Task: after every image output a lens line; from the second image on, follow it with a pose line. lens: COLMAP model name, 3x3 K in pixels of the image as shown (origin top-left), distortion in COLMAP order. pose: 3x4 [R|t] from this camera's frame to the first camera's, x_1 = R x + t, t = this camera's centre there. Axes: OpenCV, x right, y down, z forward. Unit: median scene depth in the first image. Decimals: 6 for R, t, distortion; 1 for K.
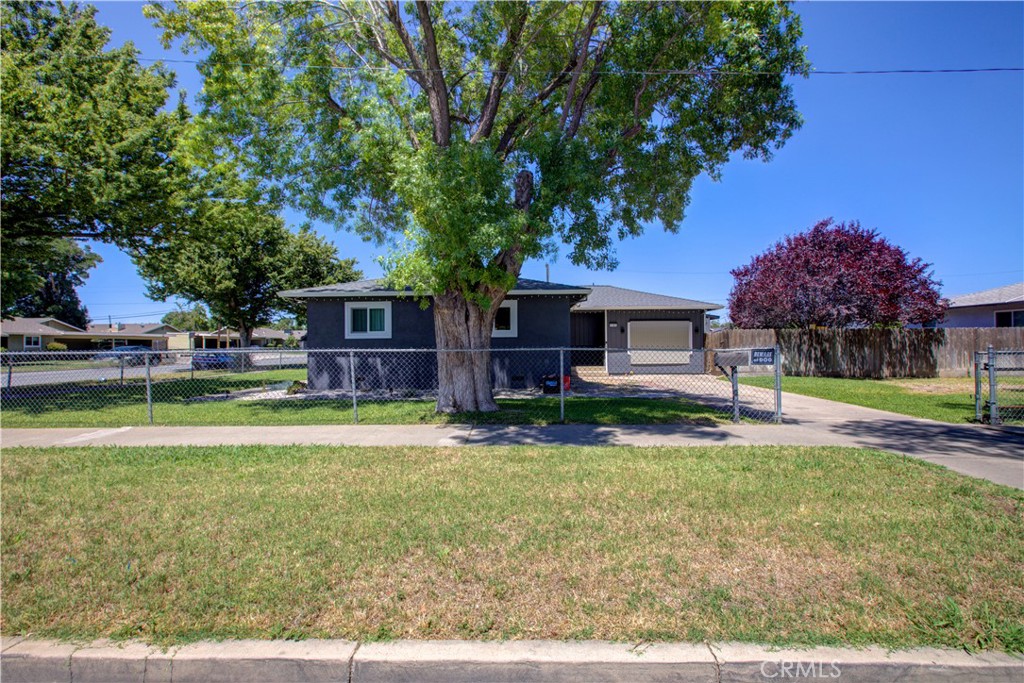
lens RADIAL K [[474.5, 0, 505.5], [0, 474.5, 342.5], [0, 0, 1]] dist [0.000836, 0.000926]
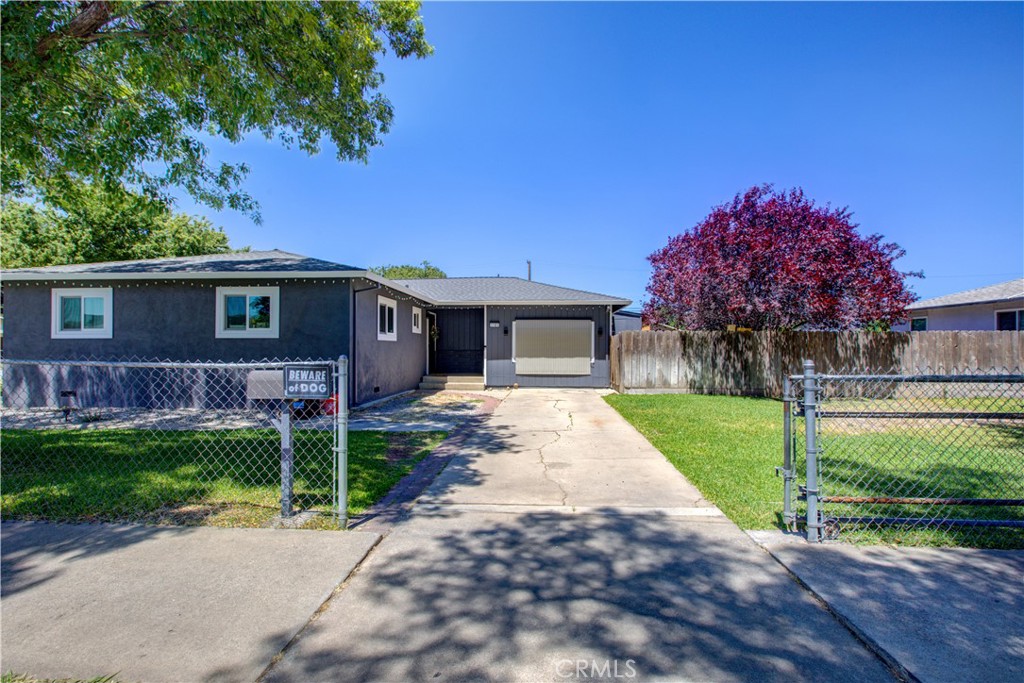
lens RADIAL K [[474.5, 0, 518.5], [0, 474.5, 344.4], [0, 0, 1]] dist [0.000836, 0.000926]
pose [[0.999548, 0.008899, -0.028709, 0.309330], [-0.008949, 0.999959, -0.001621, -0.003063], [0.028694, 0.001878, 0.999586, 0.229121]]
